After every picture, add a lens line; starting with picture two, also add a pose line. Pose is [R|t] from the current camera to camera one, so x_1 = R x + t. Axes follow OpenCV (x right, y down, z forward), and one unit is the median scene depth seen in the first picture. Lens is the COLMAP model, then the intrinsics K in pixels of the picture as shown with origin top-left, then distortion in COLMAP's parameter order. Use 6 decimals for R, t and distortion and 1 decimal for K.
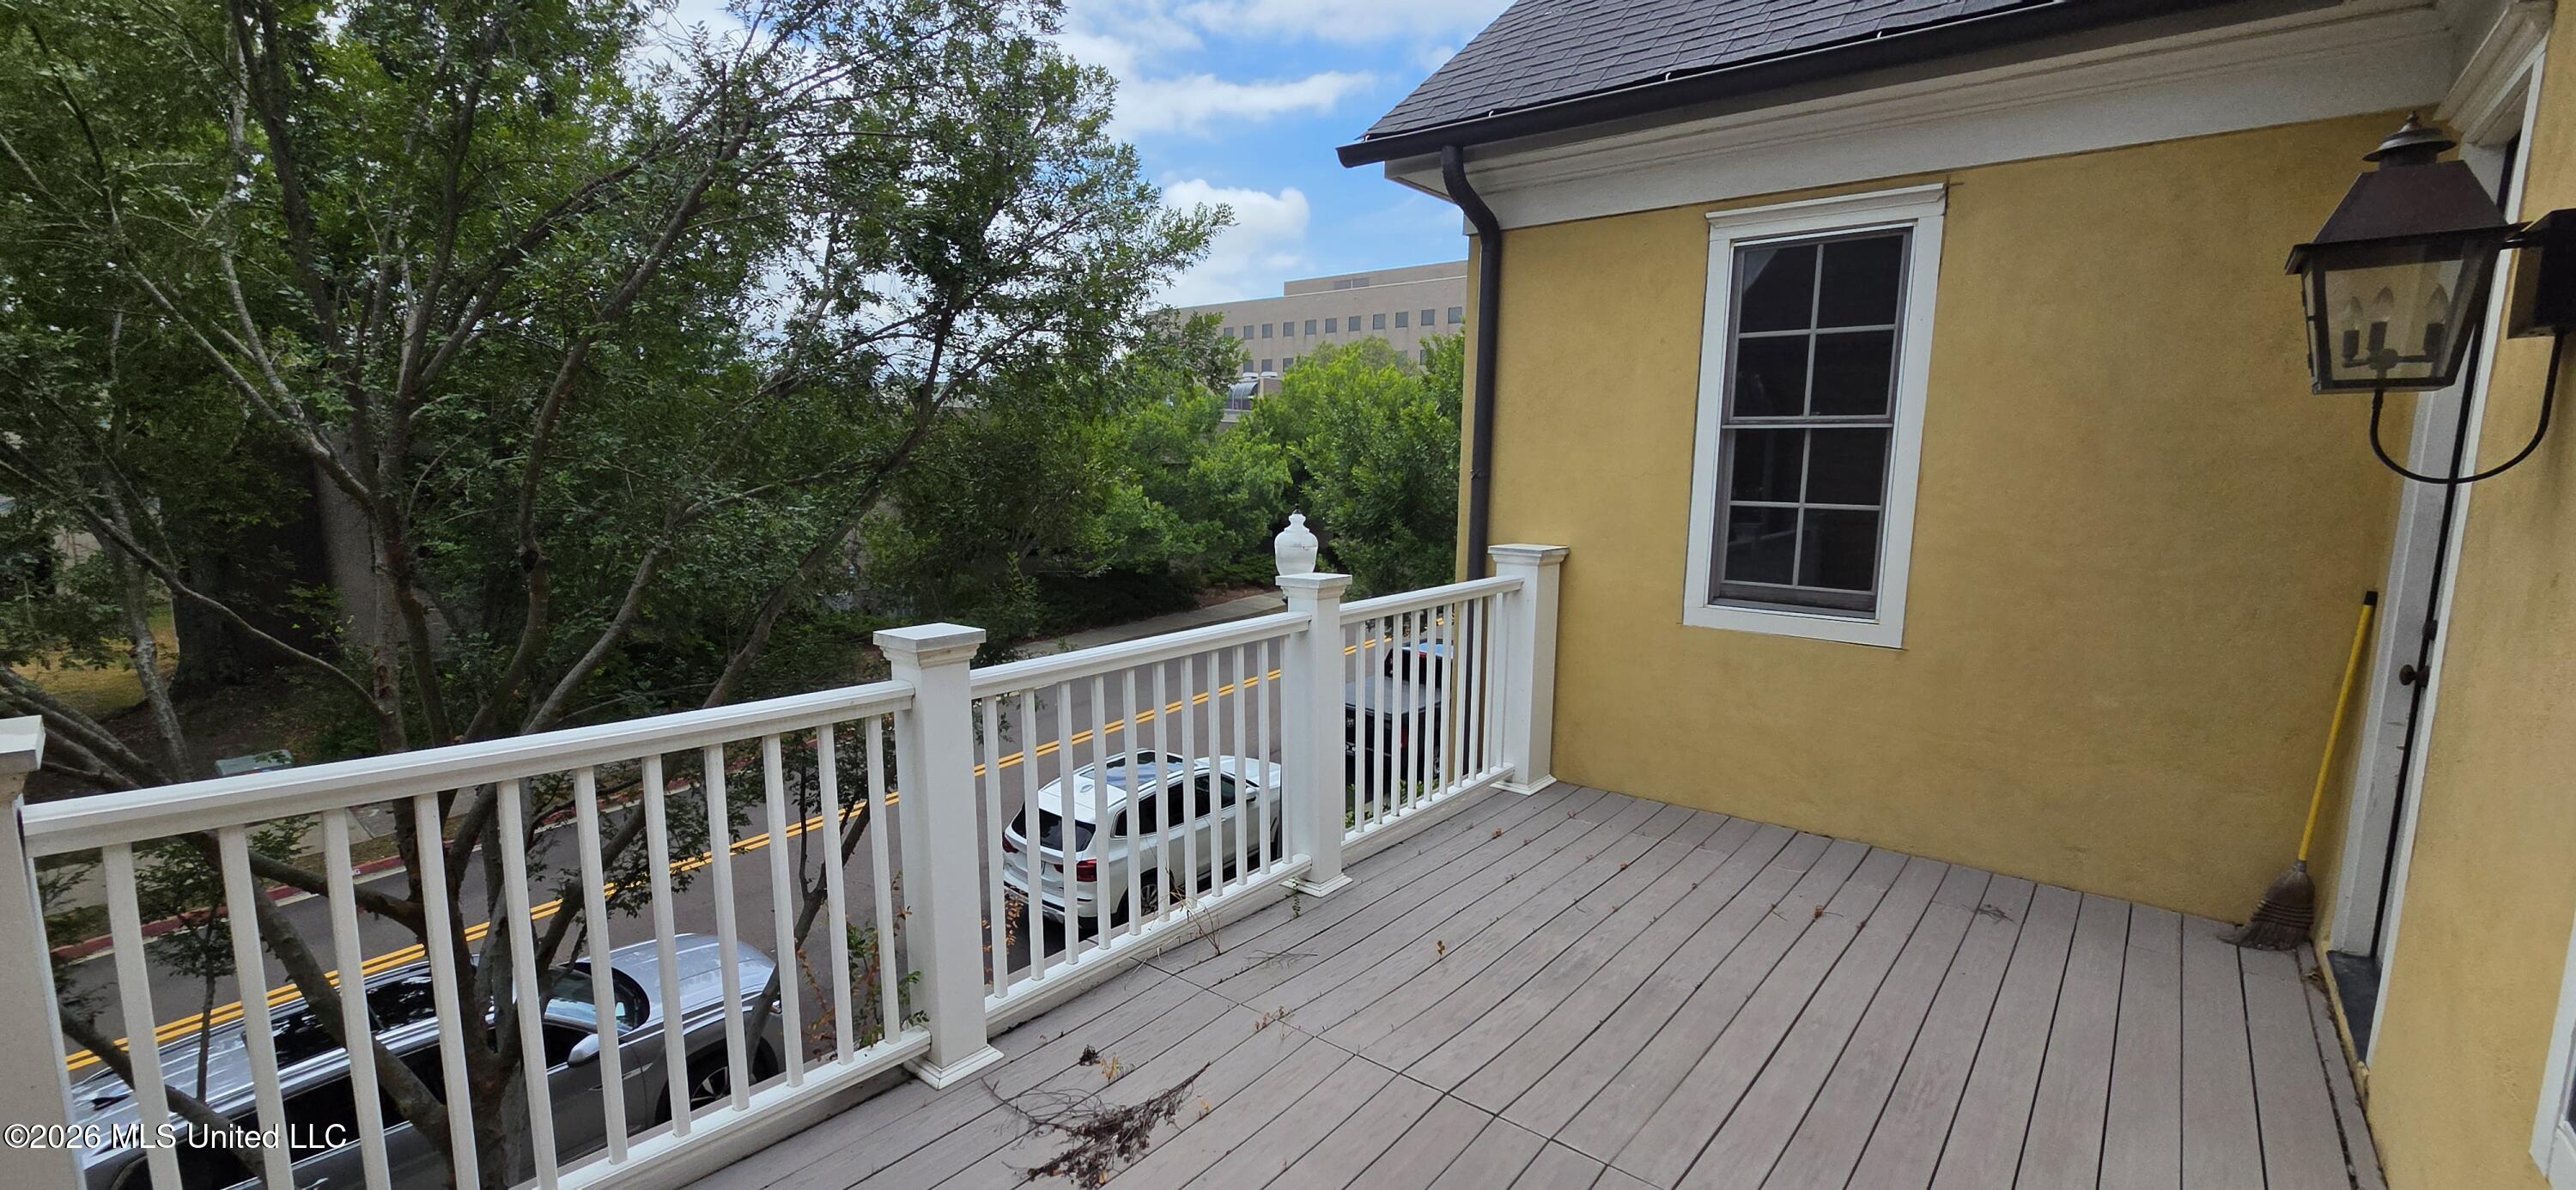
lens RADIAL K [[1046.2, 0, 1287.8], [0, 1046.2, 613.1], [0, 0, 1]] dist [-0.001529, 0.000059]
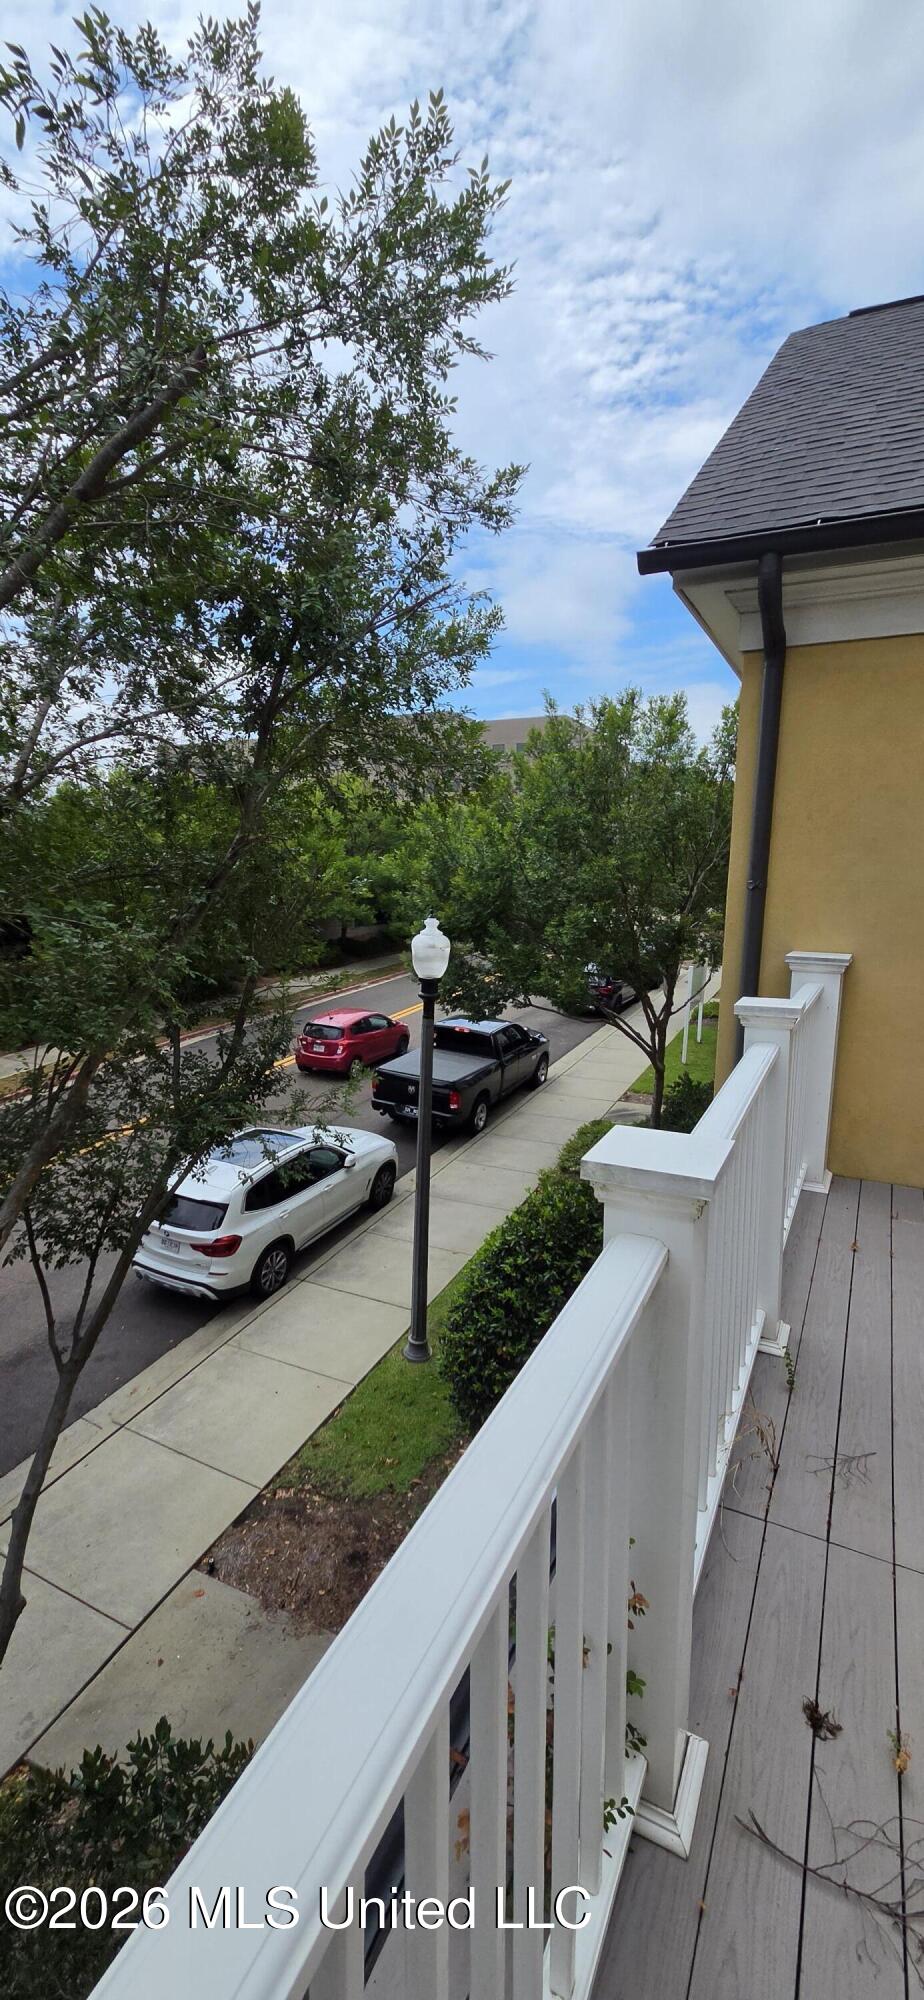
lens RADIAL K [[812.3, 0, 462.0], [0, 812.3, 1000.0], [0, 0, 1]] dist [-0.001529, 0.000059]
pose [[0.975812, -0.032795, 0.216139, -0.149327], [0.029730, 0.999406, 0.017414, -0.022379], [-0.216582, -0.010567, 0.976207, 0.147769]]
